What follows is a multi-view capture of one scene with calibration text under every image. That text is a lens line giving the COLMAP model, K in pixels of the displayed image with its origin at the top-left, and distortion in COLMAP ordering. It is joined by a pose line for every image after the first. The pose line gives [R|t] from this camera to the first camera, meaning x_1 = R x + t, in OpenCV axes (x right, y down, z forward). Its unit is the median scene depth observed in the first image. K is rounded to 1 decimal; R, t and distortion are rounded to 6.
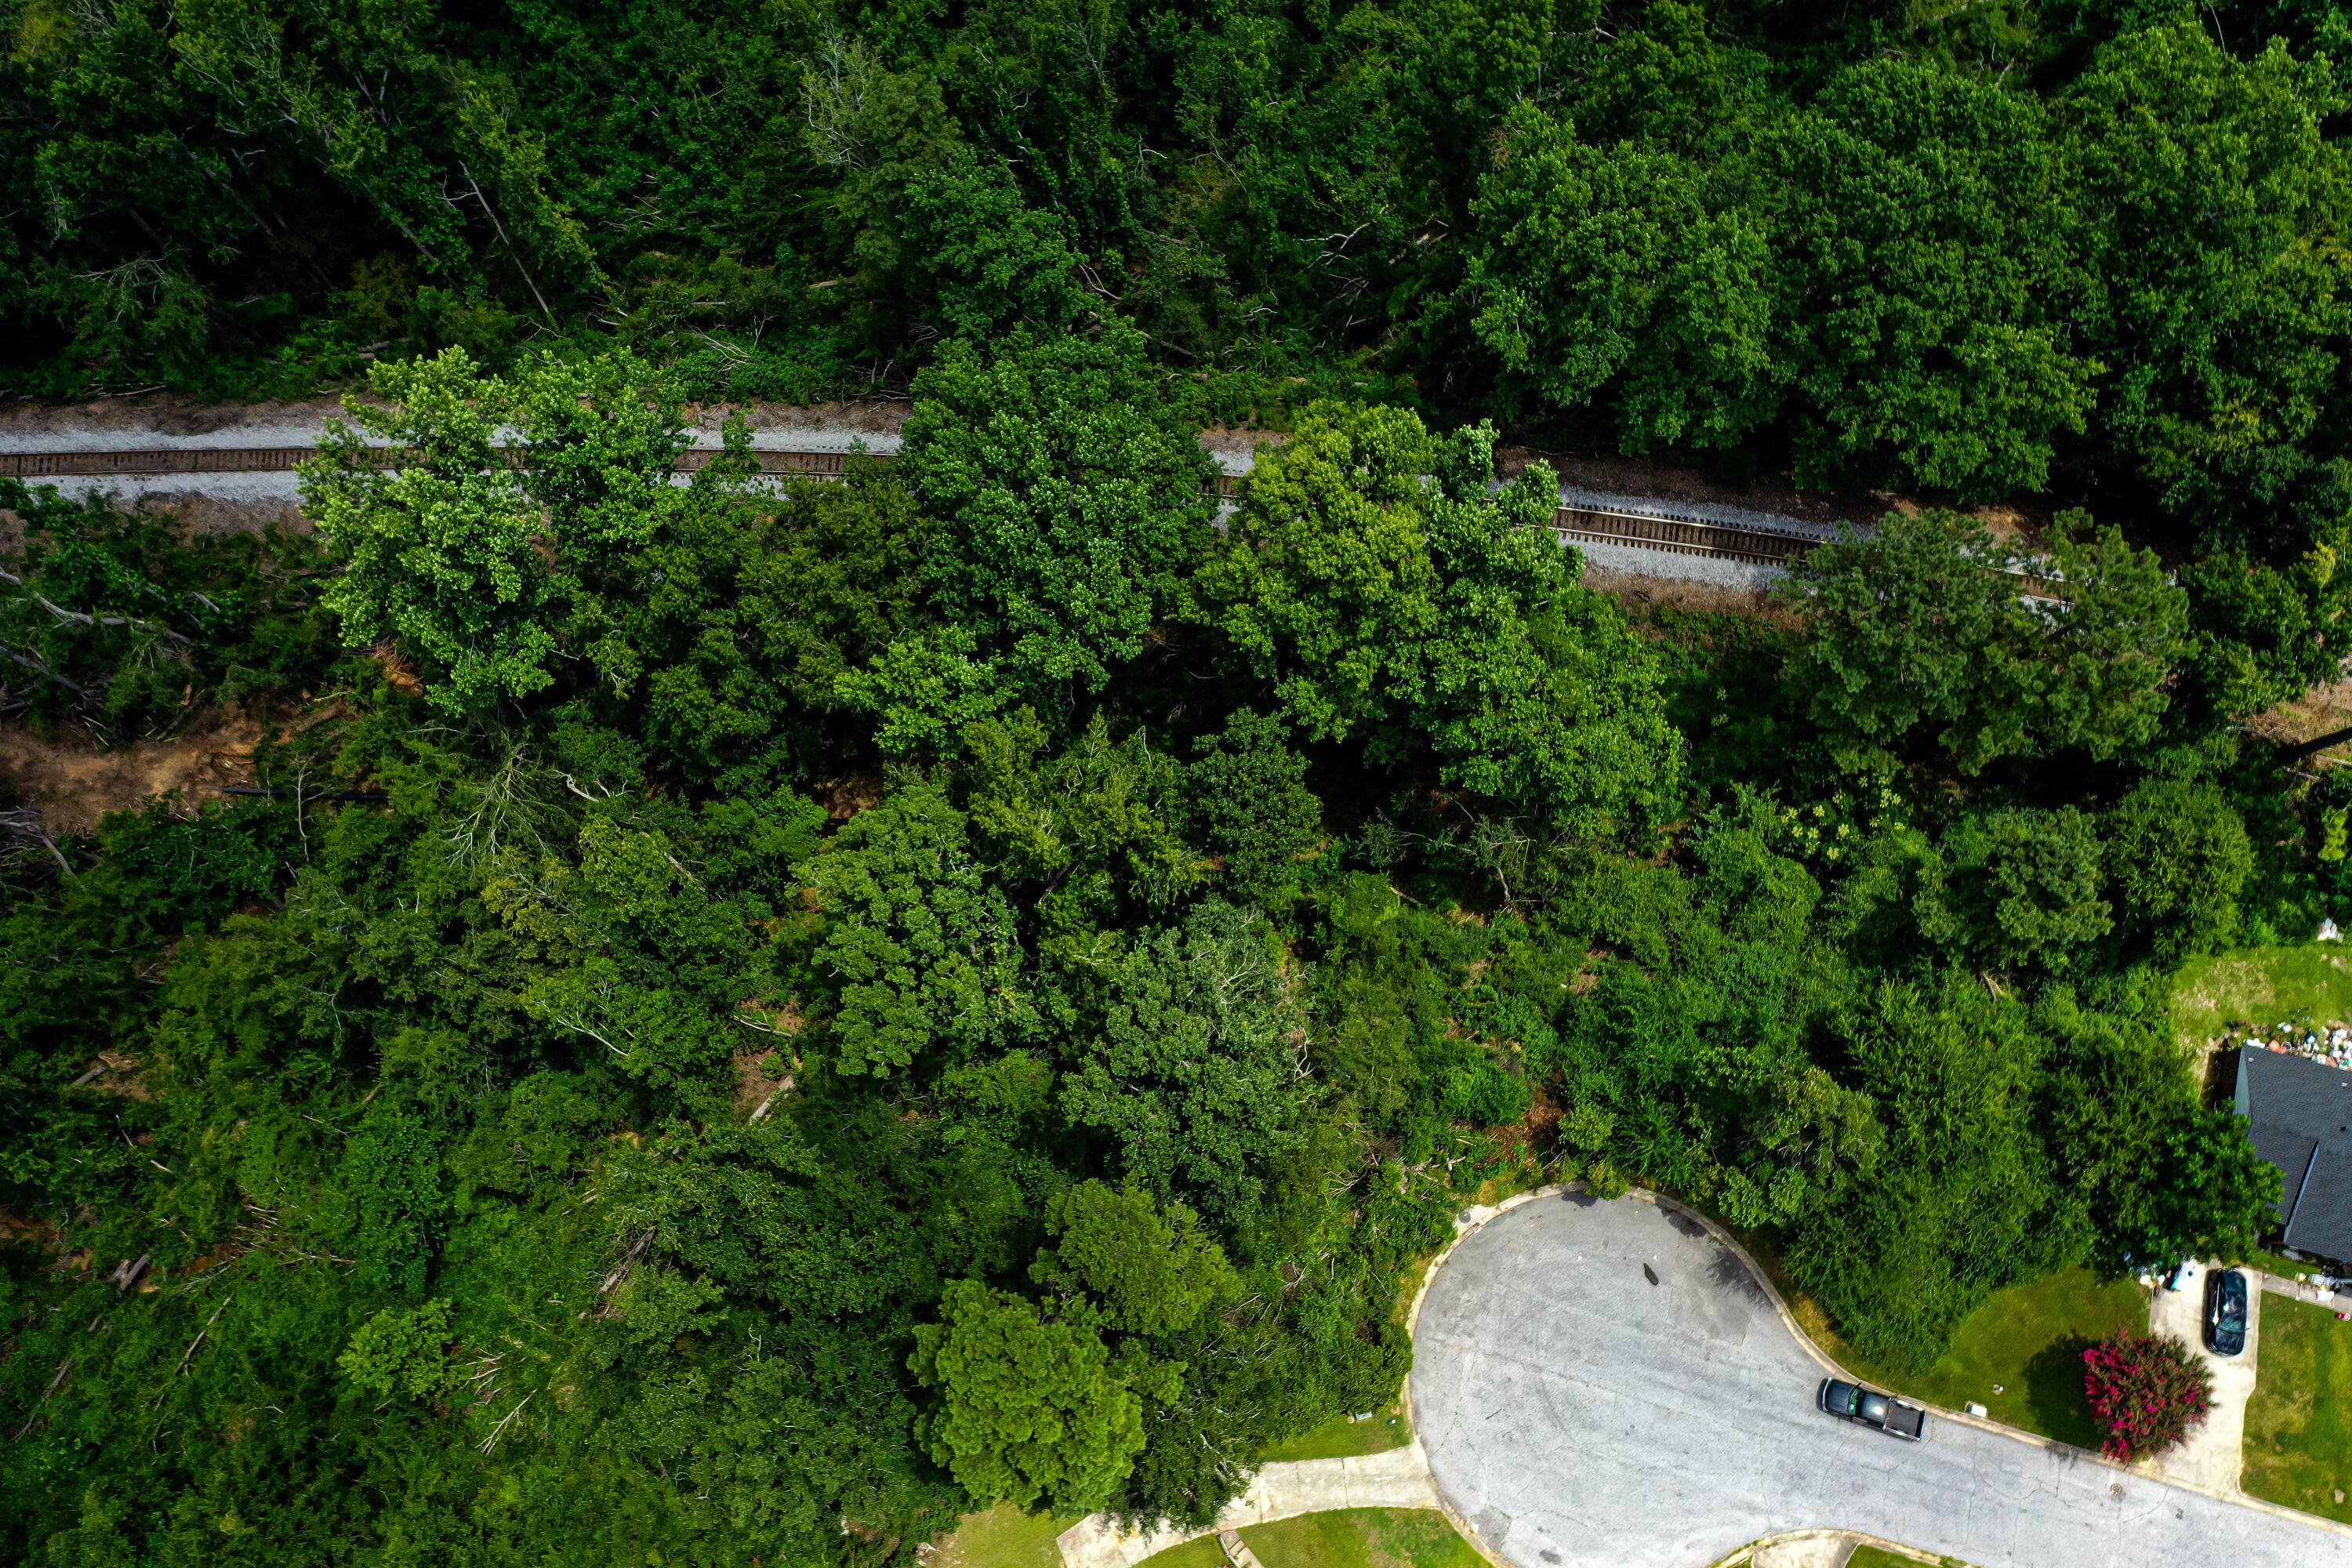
lens RADIAL K [[1860.5, 0, 1191.8], [0, 1860.5, 787.6], [0, 0, 1]] dist [0.027977, -0.010354]
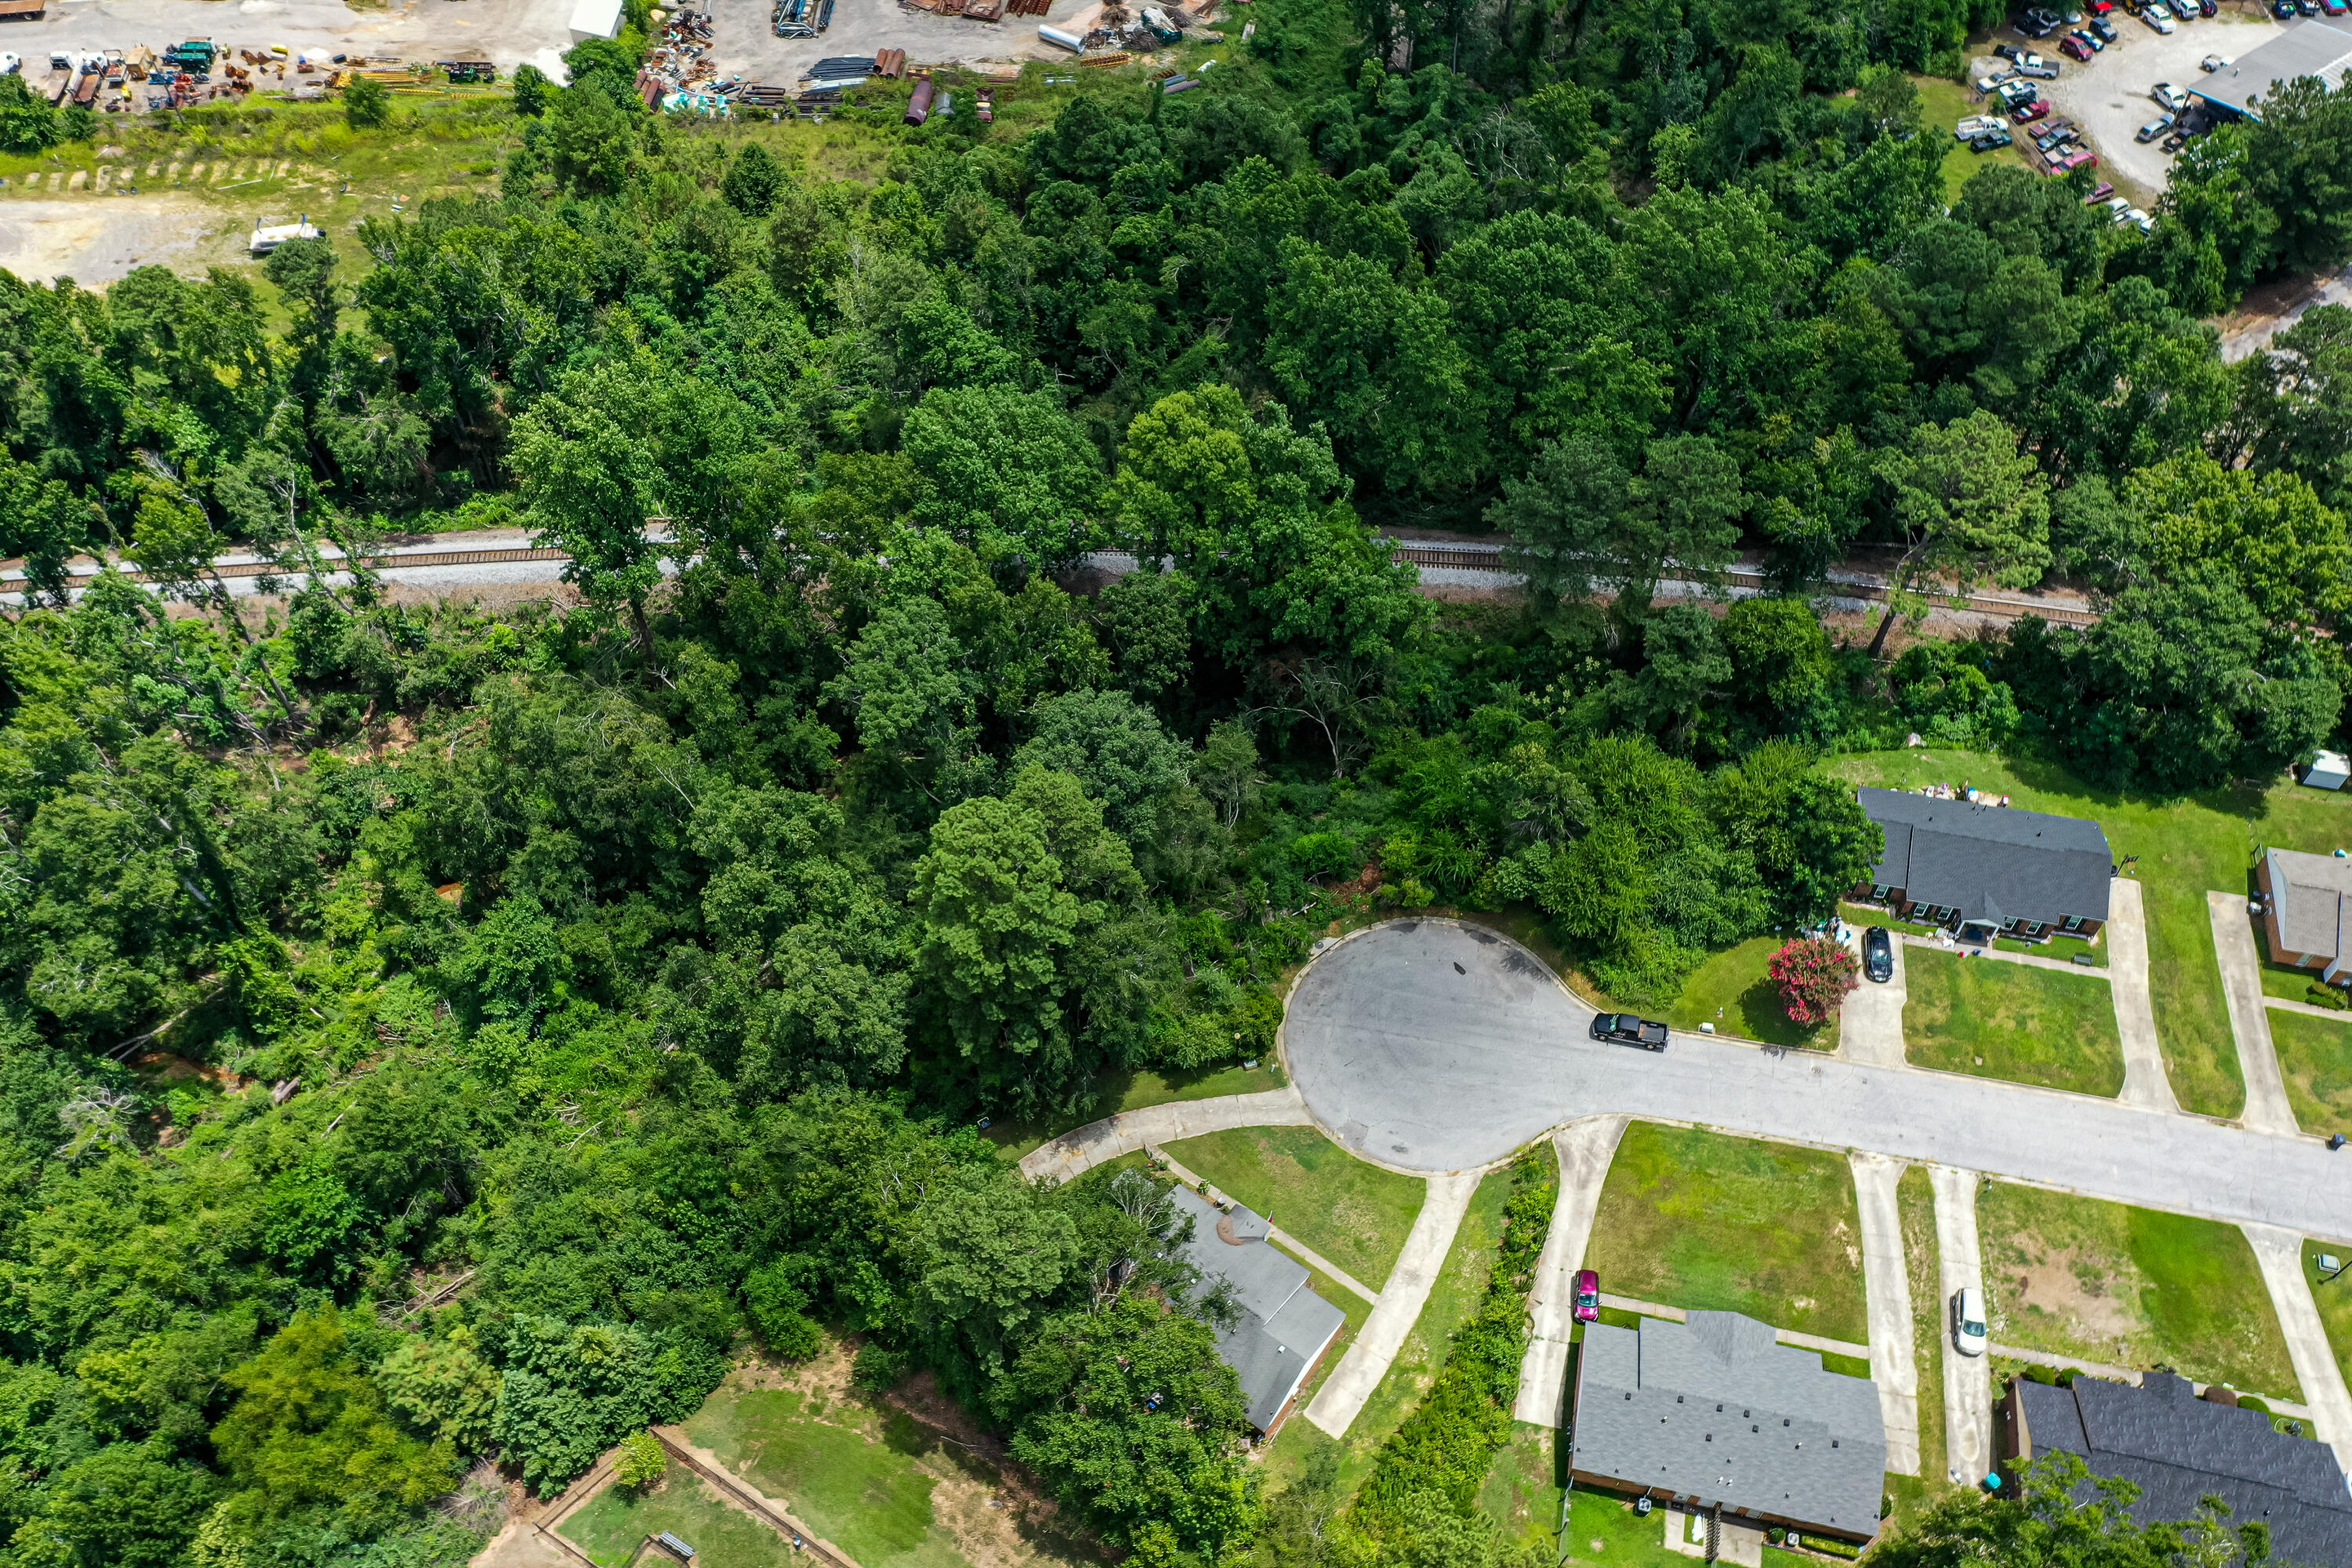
lens RADIAL K [[1921.2, 0, 1176.0], [0, 1921.2, 784.0], [0, 0, 1]] dist [0.010511, -0.000131]
pose [[0.998547, -0.042051, 0.033691, 0.002530], [0.052185, 0.910473, -0.410264, 0.707844], [-0.013423, 0.411426, 0.911344, -0.310362]]
